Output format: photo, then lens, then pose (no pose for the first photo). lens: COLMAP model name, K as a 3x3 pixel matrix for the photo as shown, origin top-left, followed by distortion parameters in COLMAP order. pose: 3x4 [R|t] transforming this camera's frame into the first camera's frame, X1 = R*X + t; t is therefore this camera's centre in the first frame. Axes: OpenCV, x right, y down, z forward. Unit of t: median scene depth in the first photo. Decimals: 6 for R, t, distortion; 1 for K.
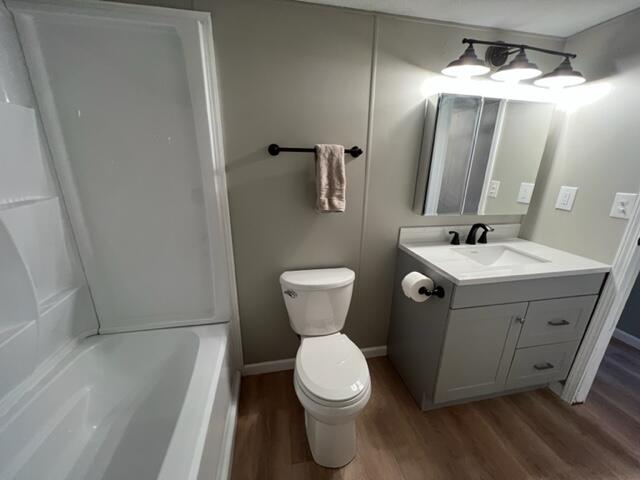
lens RADIAL K [[256.0, 0, 320.0], [0, 256.0, 240.0], [0, 0, 1]] dist [-0.001467, -0.000210]
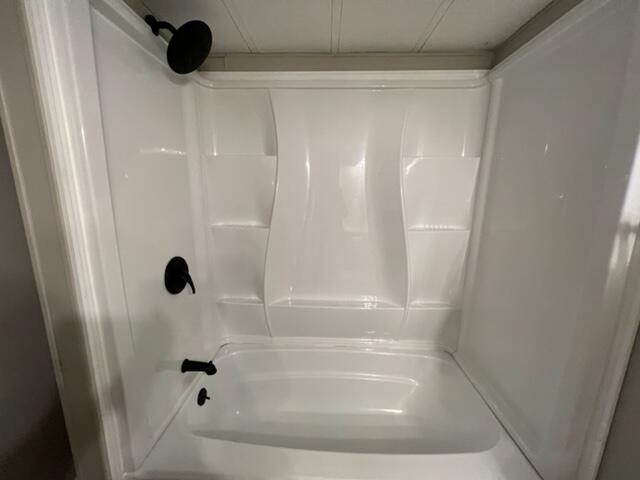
lens RADIAL K [[256.0, 0, 320.0], [0, 256.0, 240.0], [0, 0, 1]] dist [-0.001467, -0.000210]
pose [[-0.244389, 0.173646, -0.954002, 0.259060], [-0.296212, 0.923439, 0.243965, -0.221452], [0.923327, 0.342210, -0.174242, 0.628464]]
